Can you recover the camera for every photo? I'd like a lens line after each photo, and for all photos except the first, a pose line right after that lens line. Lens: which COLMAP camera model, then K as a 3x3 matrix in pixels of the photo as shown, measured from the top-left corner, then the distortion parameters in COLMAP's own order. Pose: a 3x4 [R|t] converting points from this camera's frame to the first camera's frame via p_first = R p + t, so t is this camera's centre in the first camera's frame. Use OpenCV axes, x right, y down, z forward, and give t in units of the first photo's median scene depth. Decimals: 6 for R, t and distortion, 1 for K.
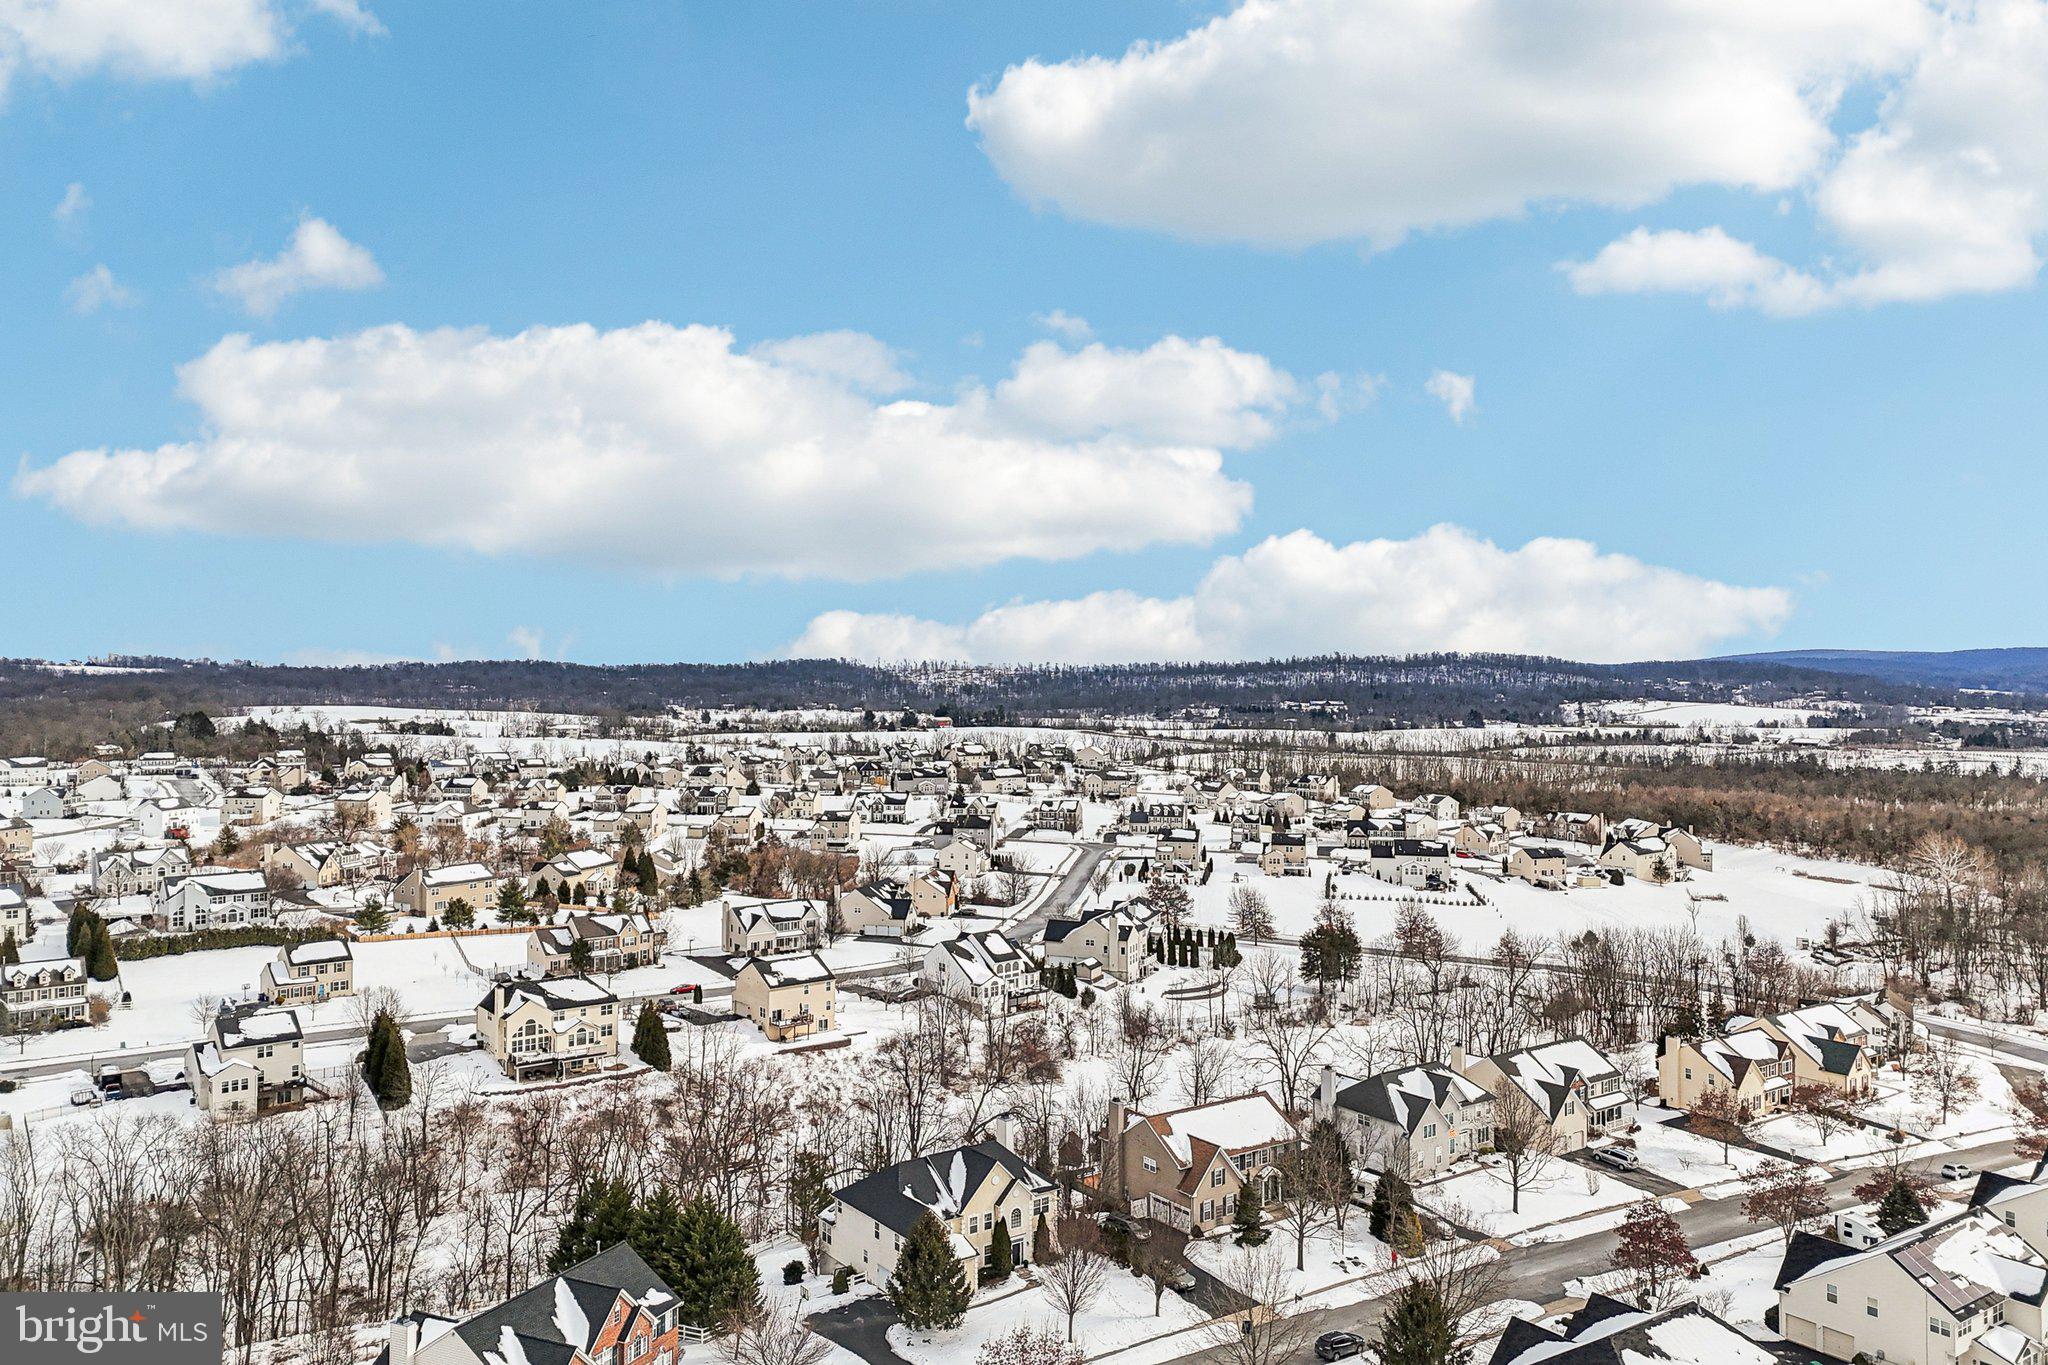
lens RADIAL K [[1519.1, 0, 1024.0], [0, 1519.1, 682.5], [0, 0, 1]] dist [0.120878, -0.138411]
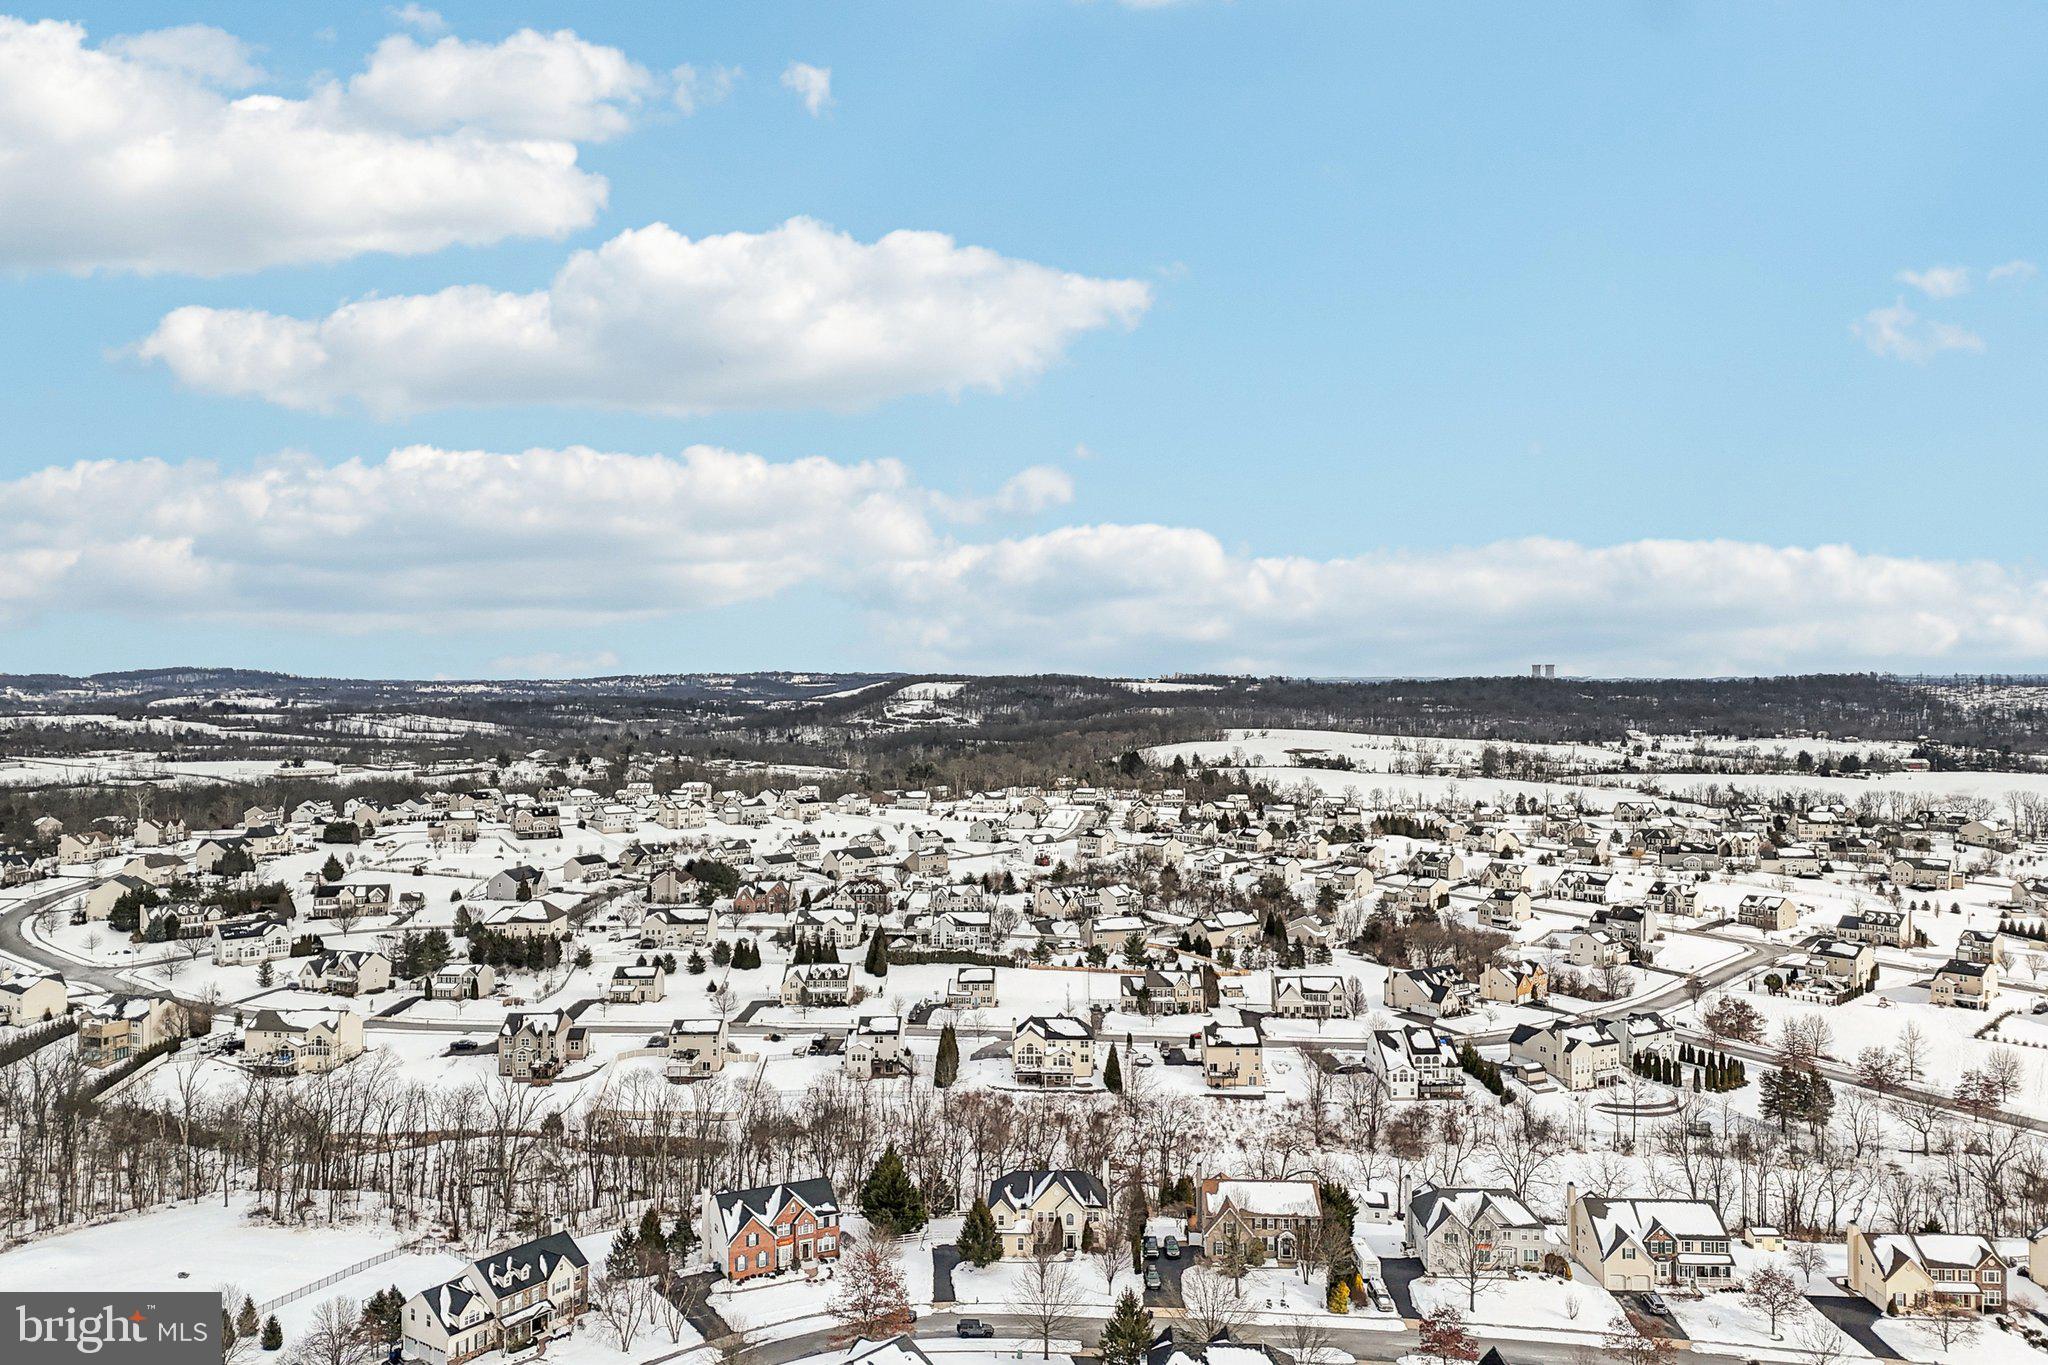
lens RADIAL K [[1519.1, 0, 1024.0], [0, 1519.1, 682.5], [0, 0, 1]] dist [0.120878, -0.138411]
pose [[0.794004, 0.002126, -0.607909, 0.462852], [-0.003241, 0.999994, -0.000736, -0.106501], [0.607904, 0.002554, 0.794006, -0.156481]]
